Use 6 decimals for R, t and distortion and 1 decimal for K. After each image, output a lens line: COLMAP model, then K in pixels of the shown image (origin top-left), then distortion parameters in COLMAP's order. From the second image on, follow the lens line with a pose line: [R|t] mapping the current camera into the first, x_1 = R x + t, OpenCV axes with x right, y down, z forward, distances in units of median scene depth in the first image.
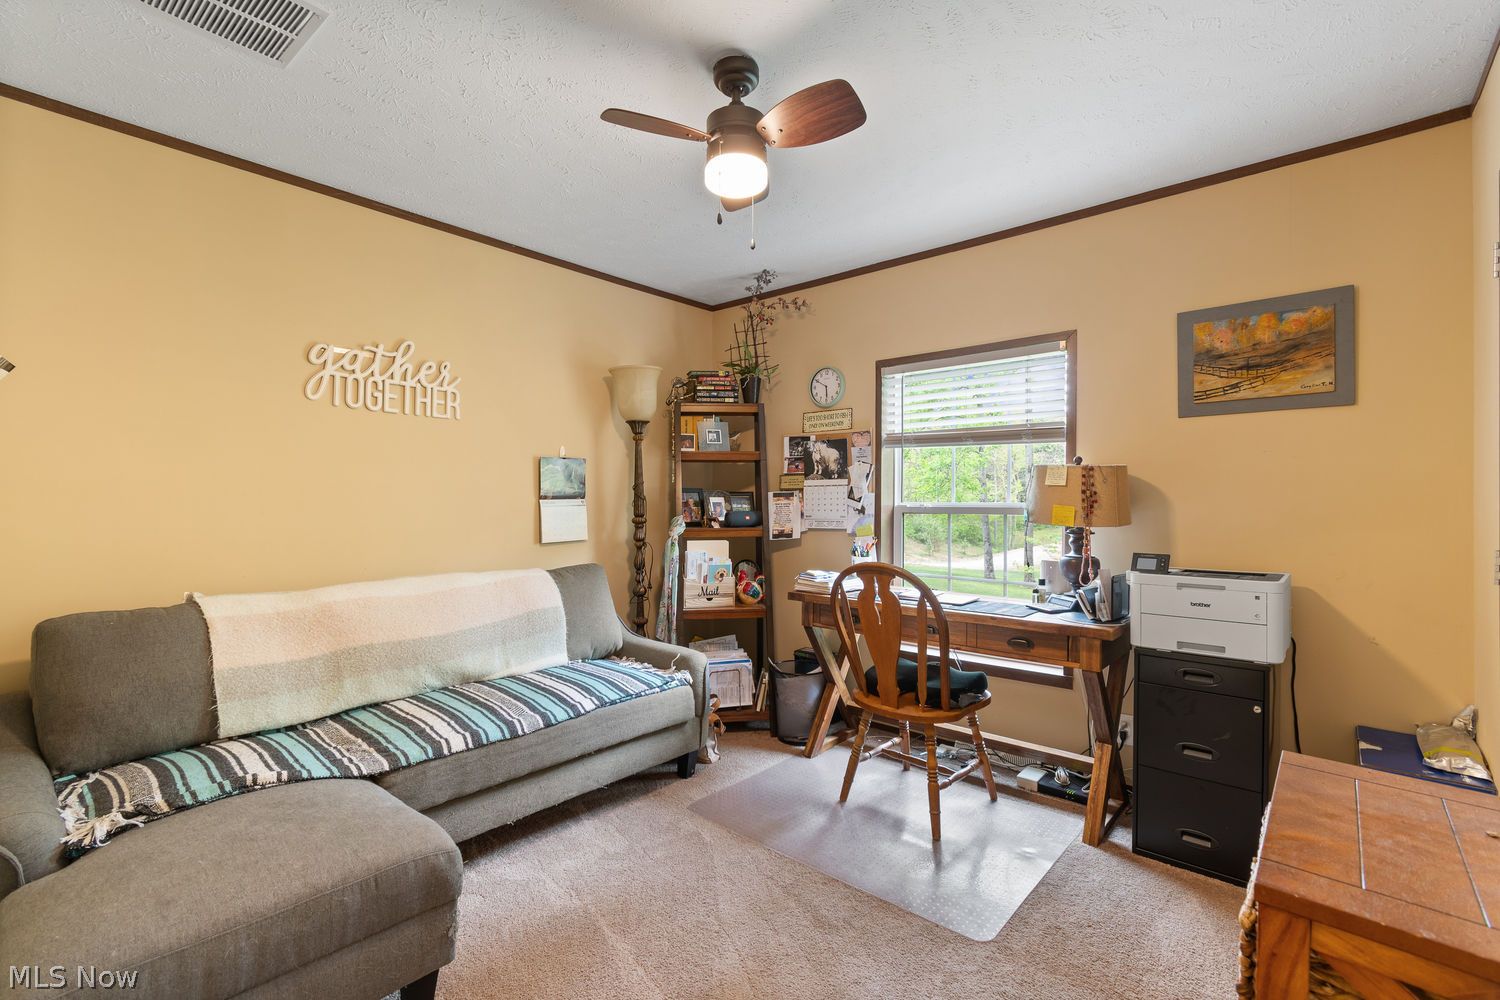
lens RADIAL K [[661.8, 0, 745.9], [0, 661.8, 503.6], [0, 0, 1]] dist [0.003677, -0.002281]
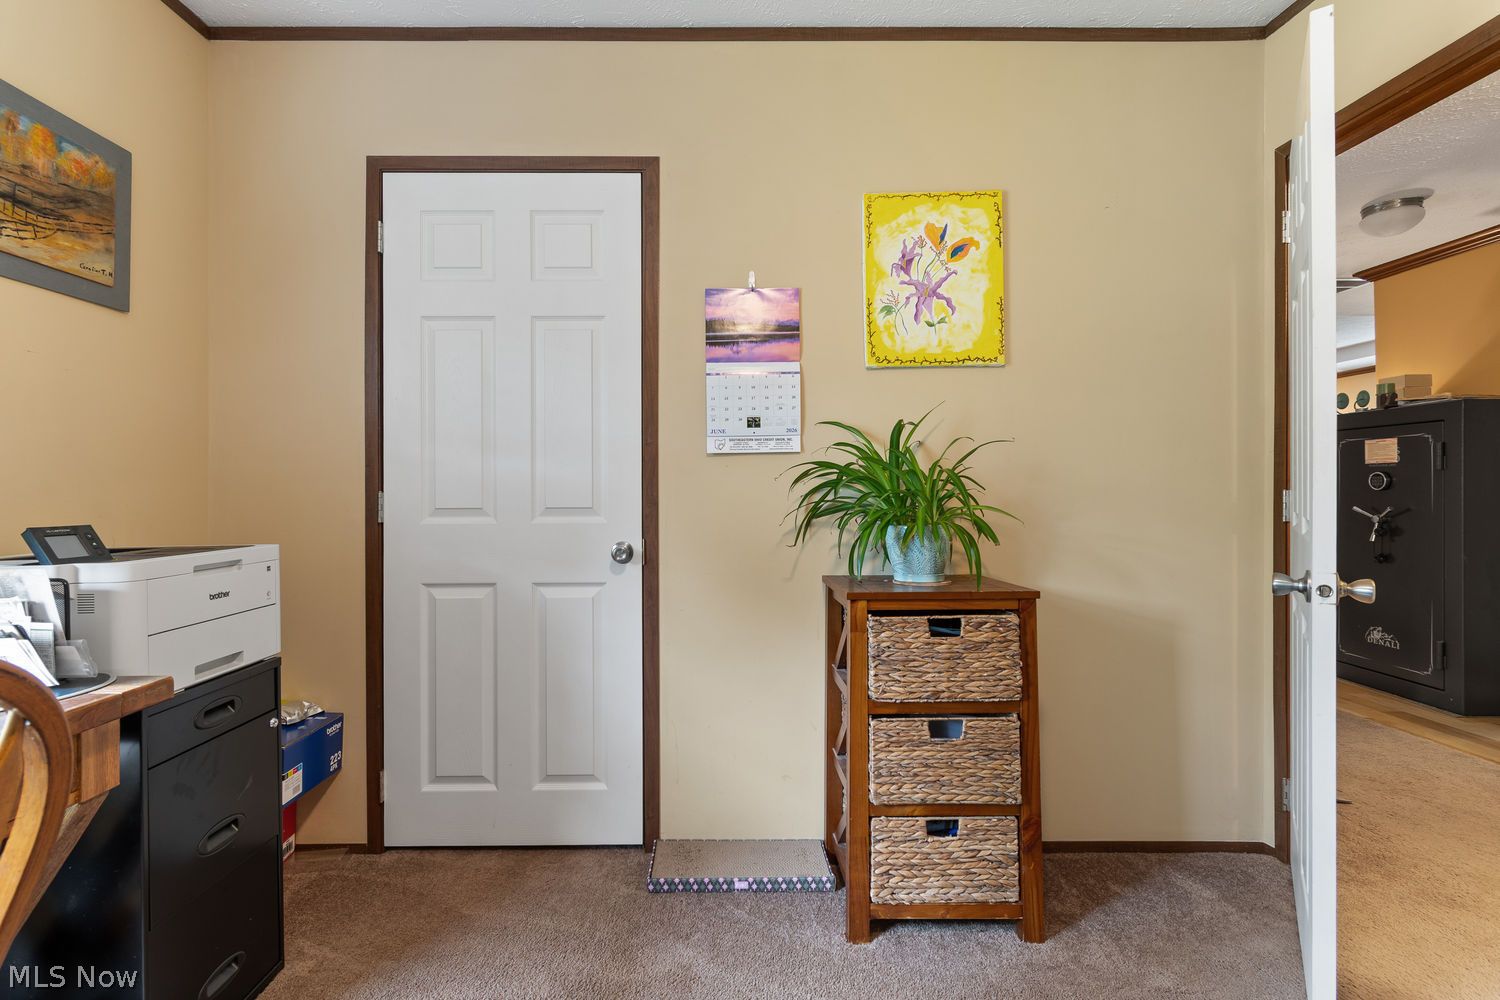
lens RADIAL K [[661.8, 0, 746.8], [0, 661.8, 488.8], [0, 0, 1]] dist [0.003677, -0.002281]
pose [[-0.674375, 0.001032, 0.738388, -0.098670], [0.002296, 0.999997, 0.000699, 0.047747], [-0.738385, 0.002167, -0.674376, 0.955233]]
